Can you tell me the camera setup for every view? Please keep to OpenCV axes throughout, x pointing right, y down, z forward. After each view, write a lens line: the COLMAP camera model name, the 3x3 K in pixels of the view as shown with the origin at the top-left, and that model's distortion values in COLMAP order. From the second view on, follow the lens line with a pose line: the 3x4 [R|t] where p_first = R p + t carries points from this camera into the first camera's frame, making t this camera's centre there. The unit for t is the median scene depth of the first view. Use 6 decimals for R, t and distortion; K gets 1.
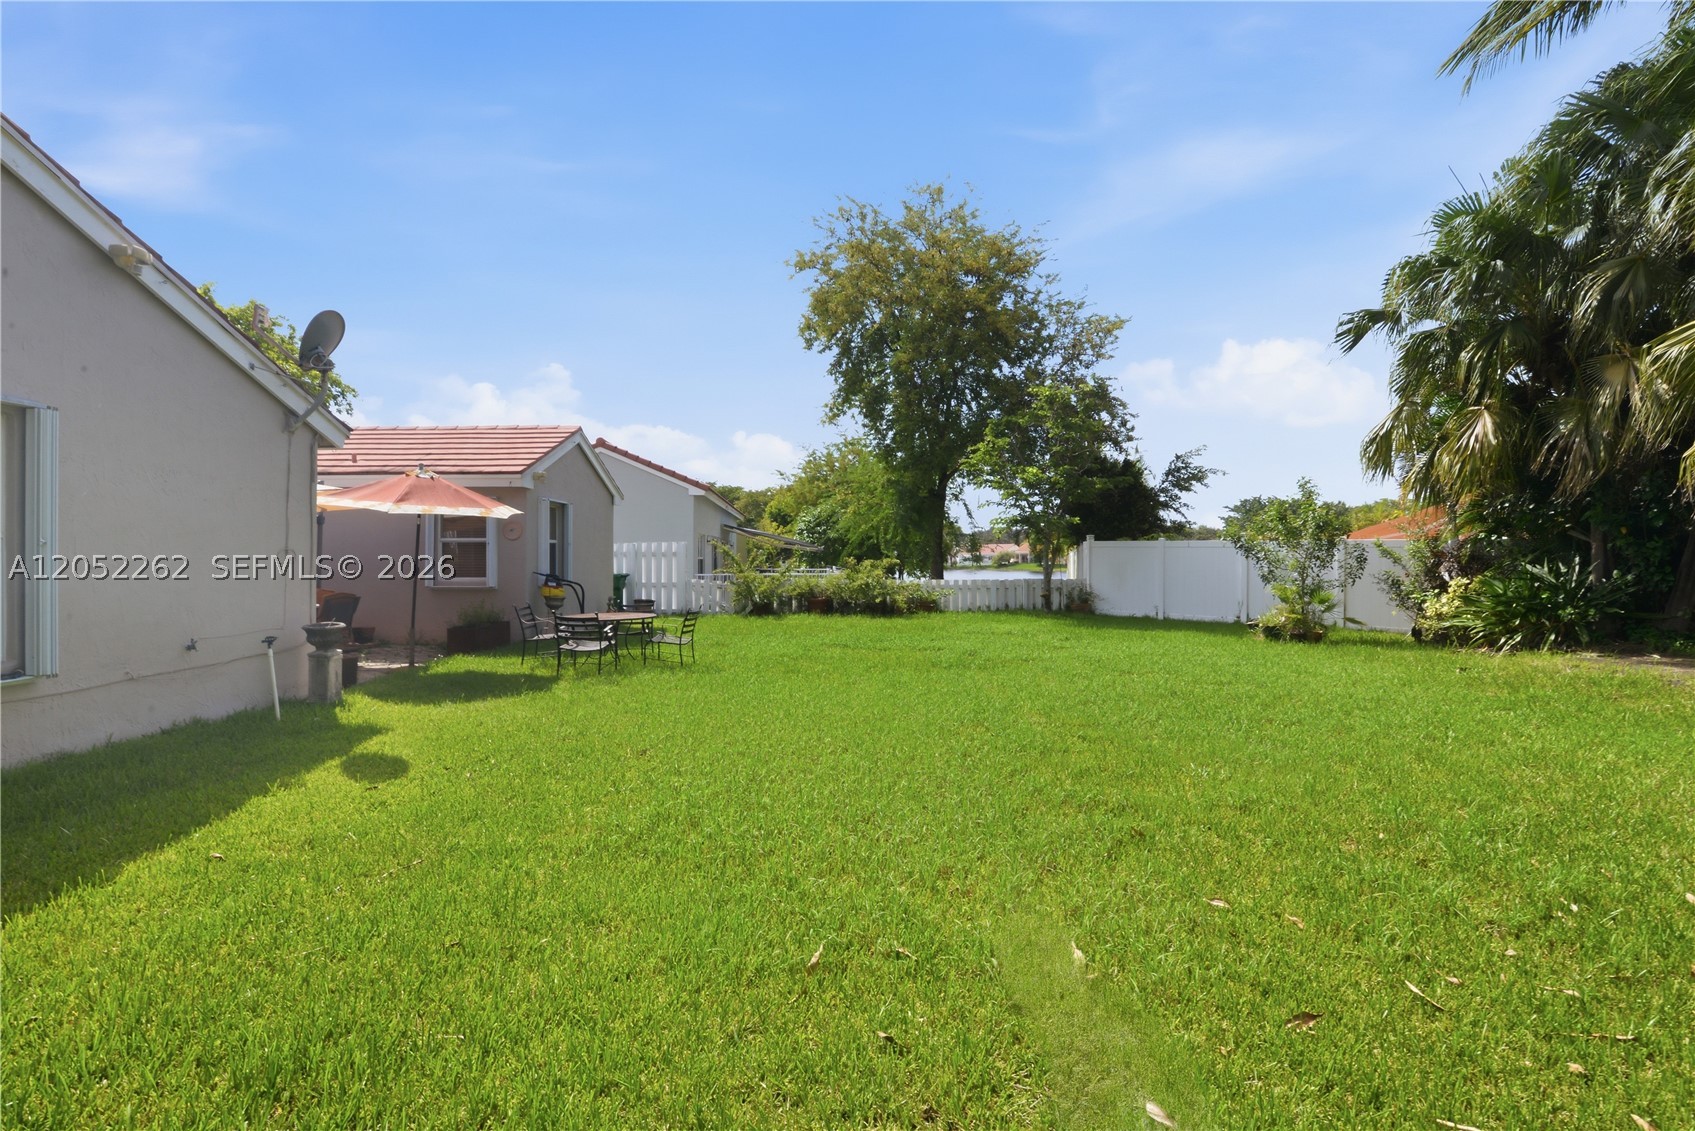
lens RADIAL K [[805.4, 0, 855.4], [0, 805.4, 567.7], [0, 0, 1]] dist [-0.012187, -0.000462]
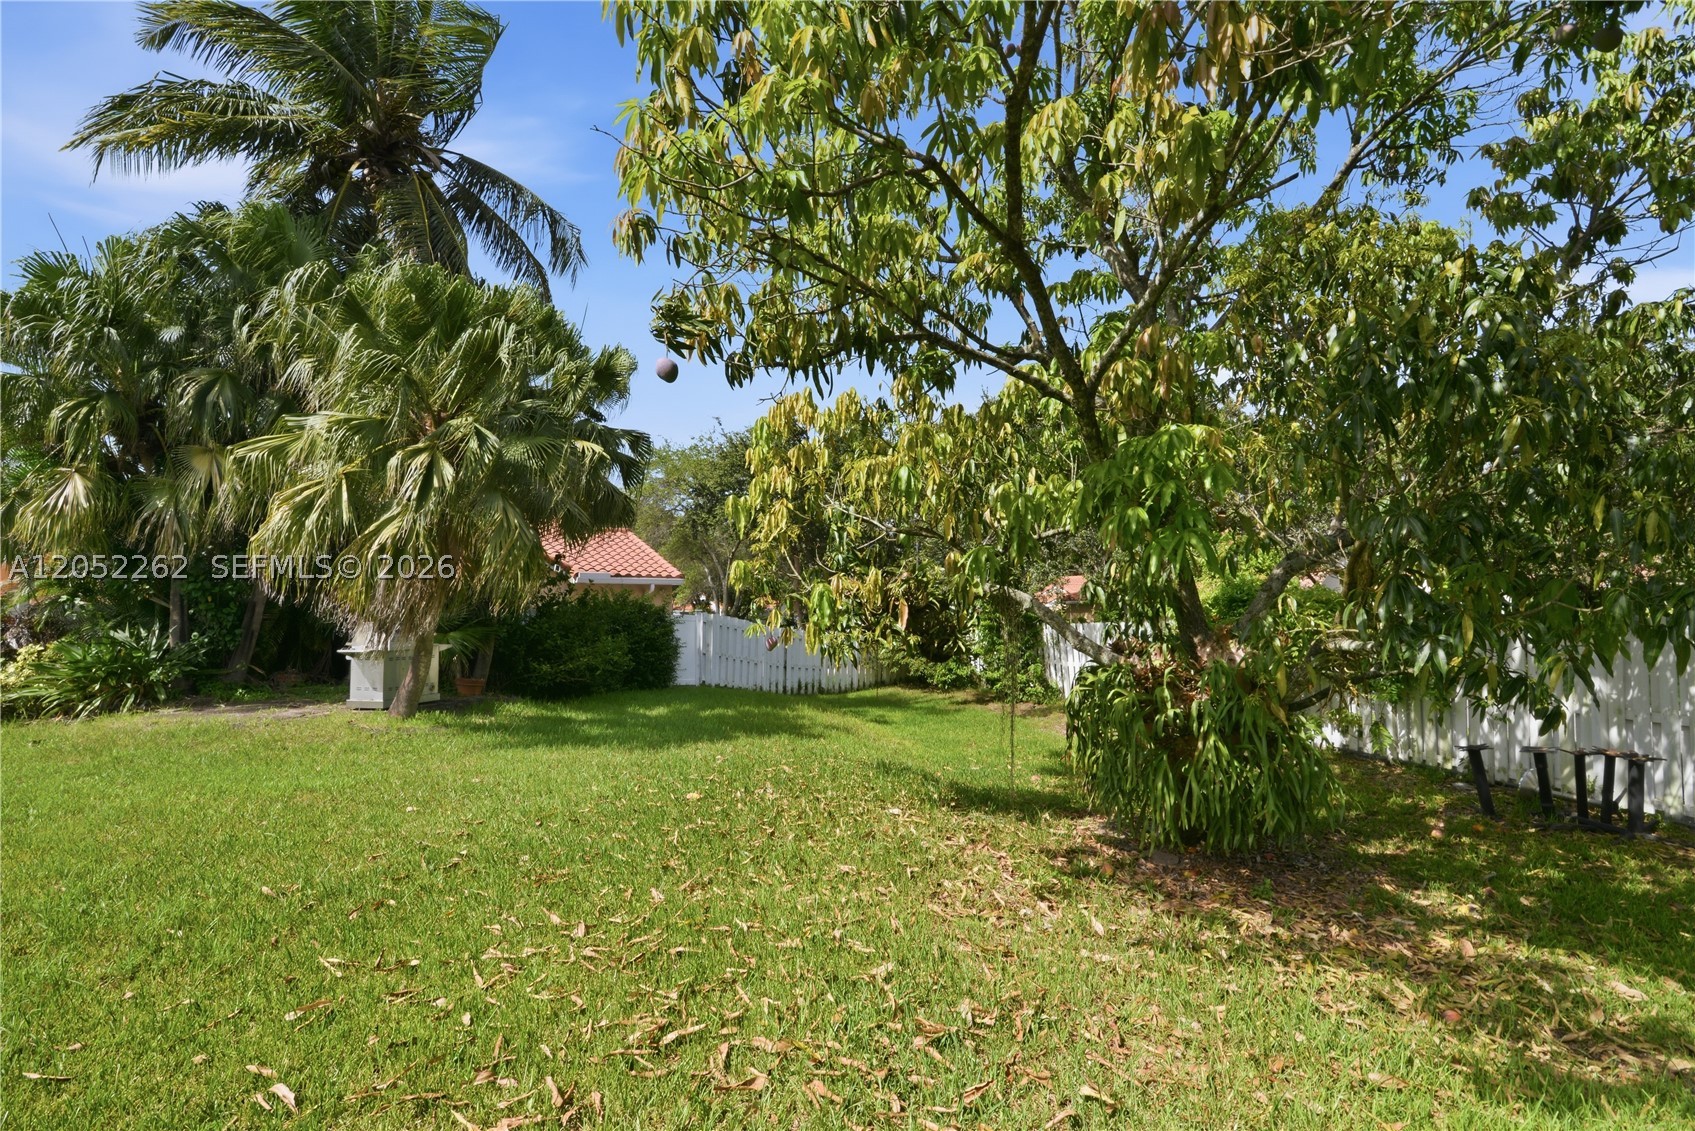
lens RADIAL K [[805.4, 0, 844.9], [0, 805.4, 570.0], [0, 0, 1]] dist [-0.012187, -0.000462]
pose [[0.088367, 0.065629, 0.993924, -0.095137], [0.014708, 0.997632, -0.067181, 0.002395], [-0.995979, 0.020555, 0.087193, -0.028035]]
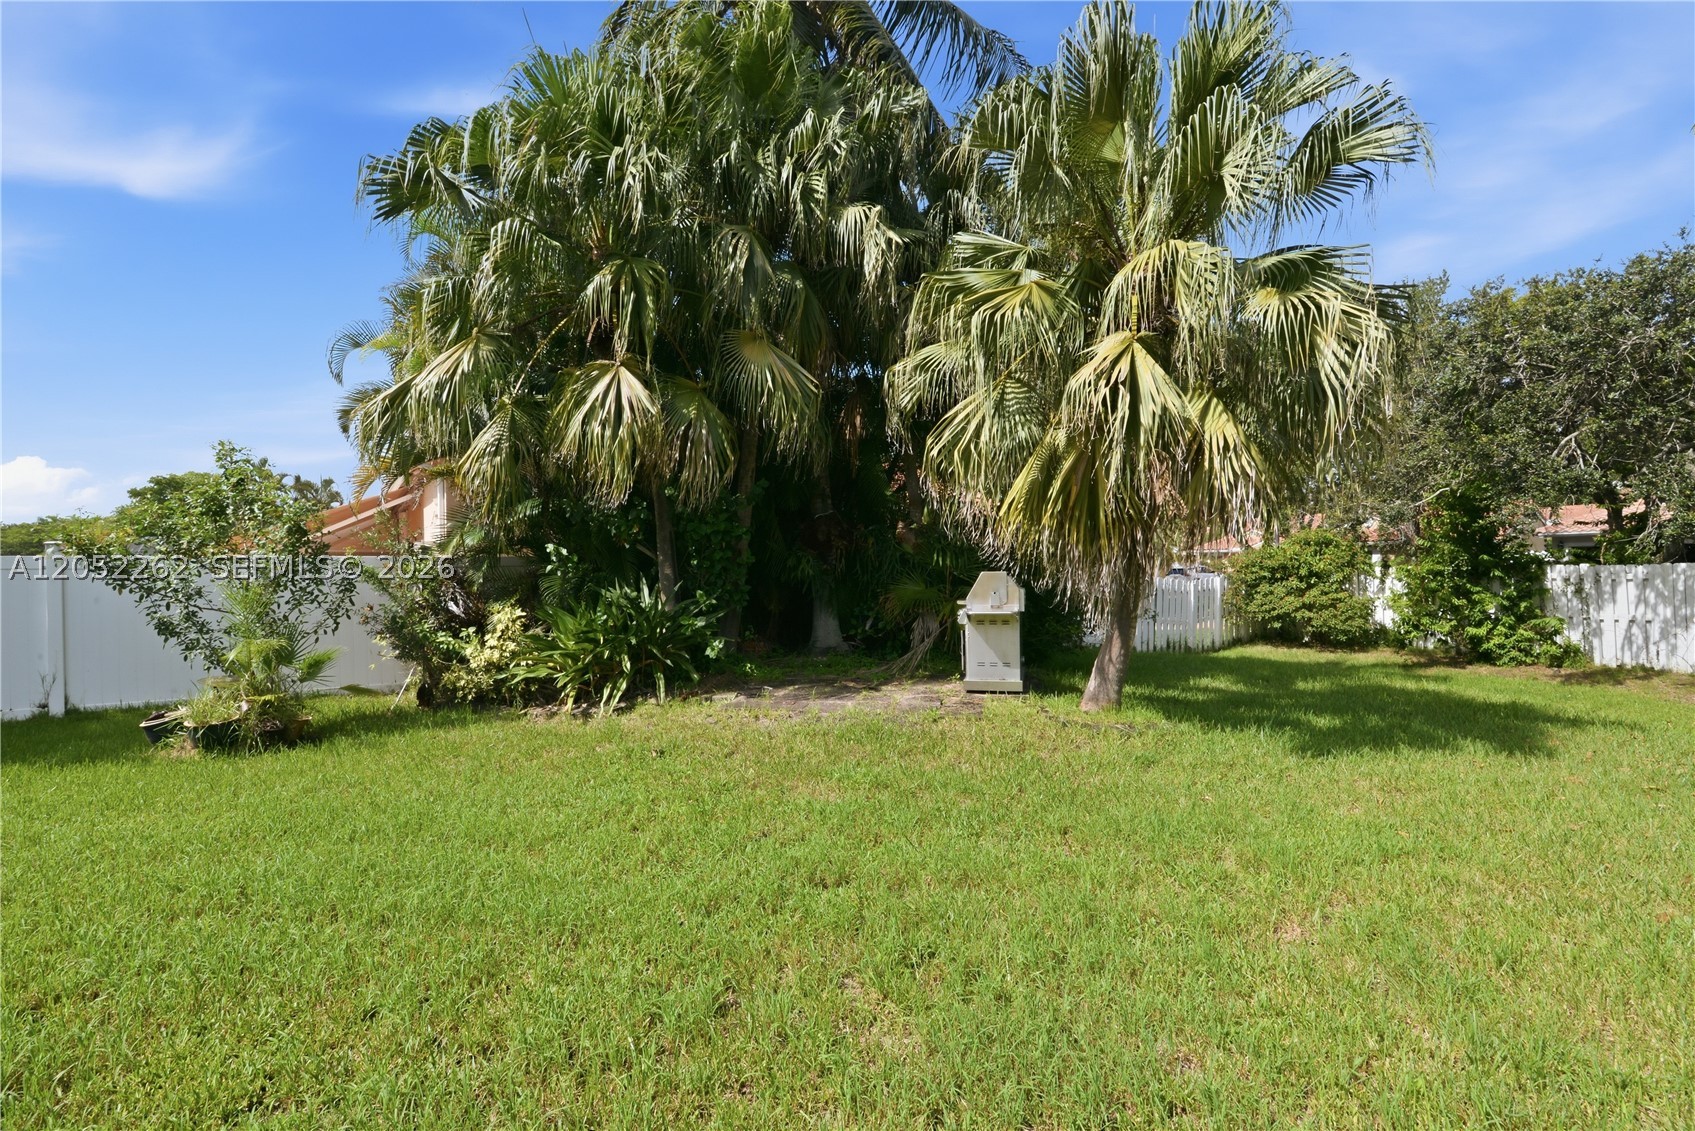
lens RADIAL K [[805.4, 0, 850.2], [0, 805.4, 563.2], [0, 0, 1]] dist [-0.012187, -0.000462]
pose [[0.189685, 0.001540, 0.981844, 0.139322], [0.031148, 0.999486, -0.007585, -0.014830], [-0.981351, 0.032021, 0.189539, 0.676061]]
